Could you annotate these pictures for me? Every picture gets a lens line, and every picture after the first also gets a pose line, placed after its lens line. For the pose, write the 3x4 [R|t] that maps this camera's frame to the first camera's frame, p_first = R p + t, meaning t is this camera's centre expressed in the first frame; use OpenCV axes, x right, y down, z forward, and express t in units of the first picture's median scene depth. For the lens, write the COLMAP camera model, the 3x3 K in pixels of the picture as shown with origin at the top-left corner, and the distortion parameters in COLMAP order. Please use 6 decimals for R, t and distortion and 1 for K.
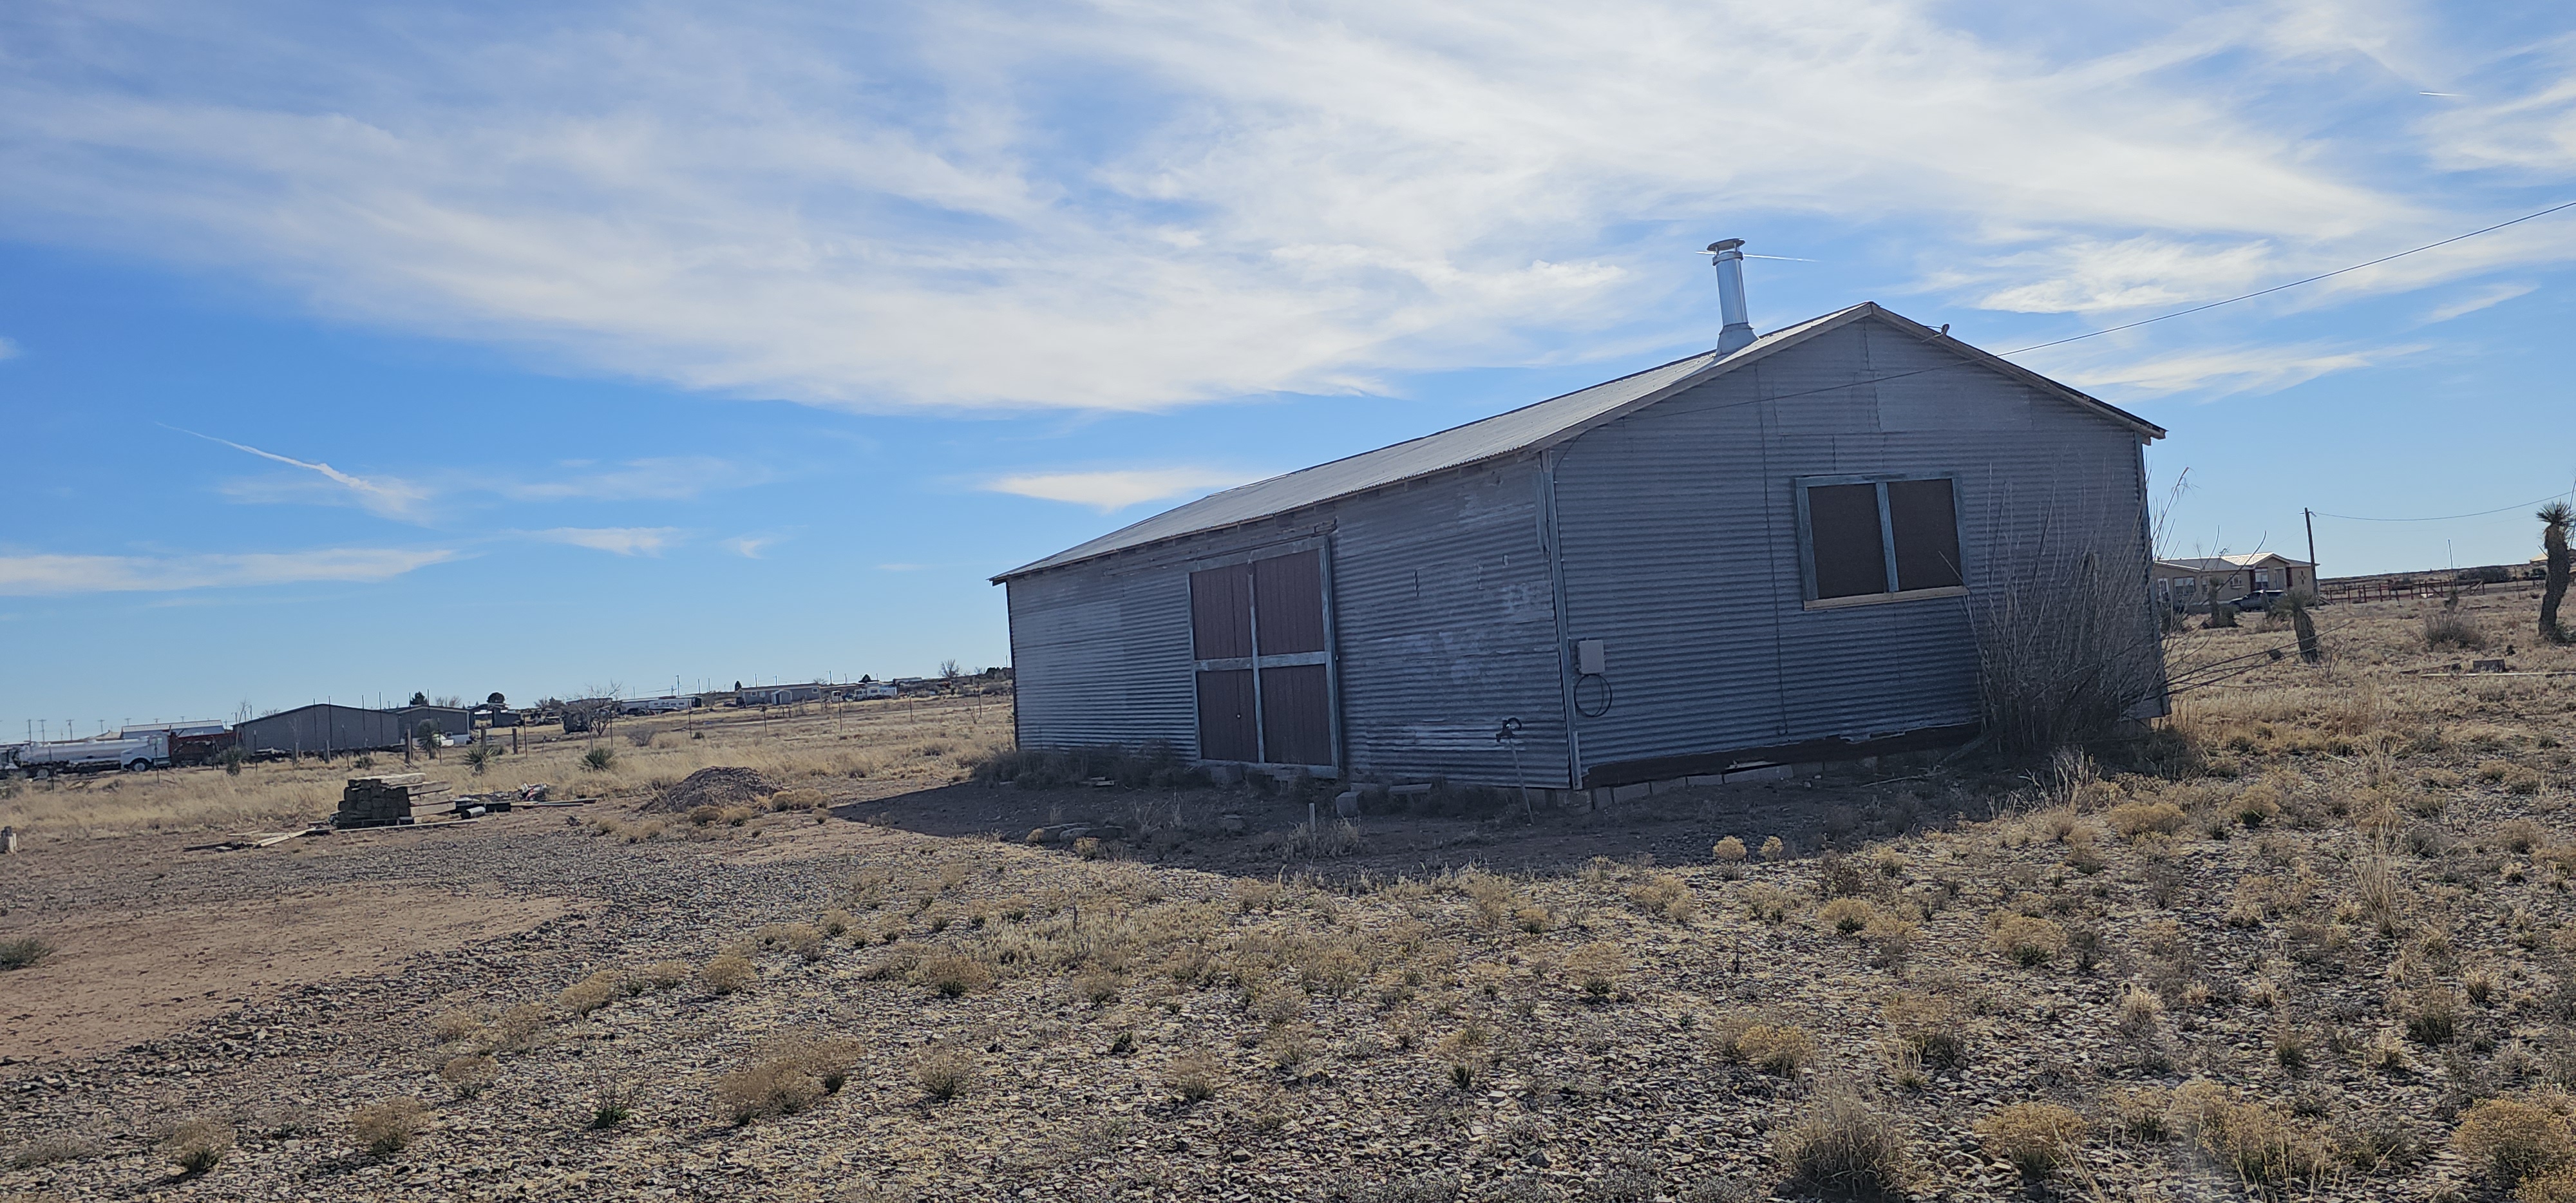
lens RADIAL K [[1630.5, 0, 1284.8], [0, 1630.5, 524.4], [0, 0, 1]] dist [0.057585, -0.037258]
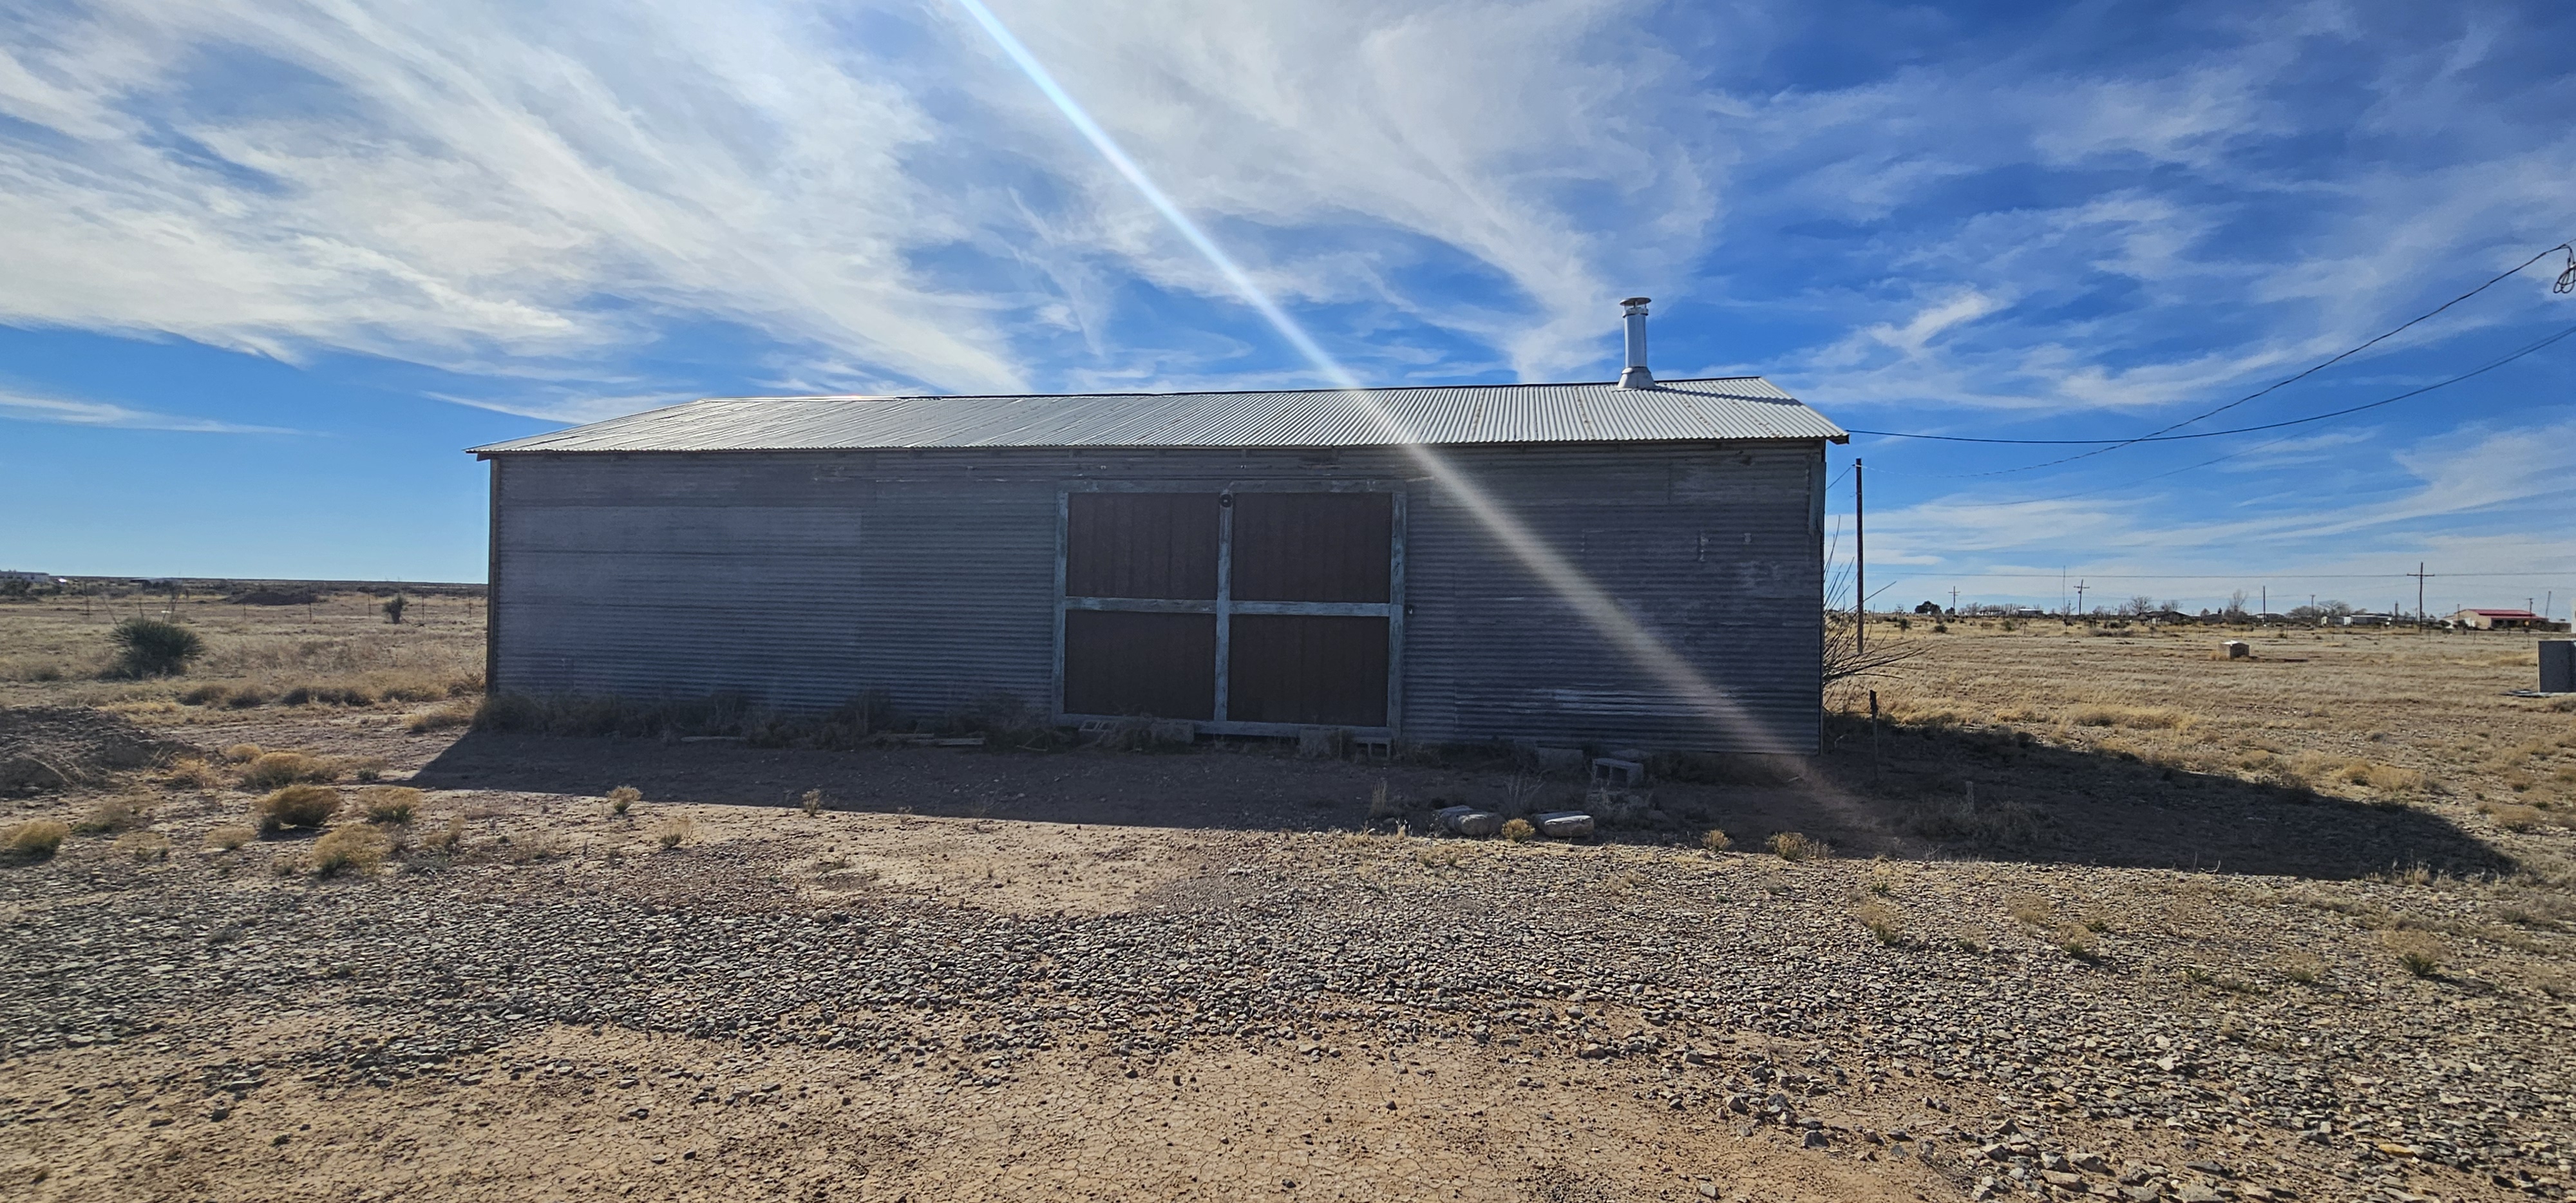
lens RADIAL K [[971.1, 0, 1288.0], [0, 971.1, 601.5], [0, 0, 1]] dist [-0.078558, 0.000000]
pose [[0.609981, 0.086702, 0.787659, -0.565380], [-0.126836, 0.991863, -0.010955, 0.115428], [-0.782200, -0.093221, 0.616014, 0.911686]]
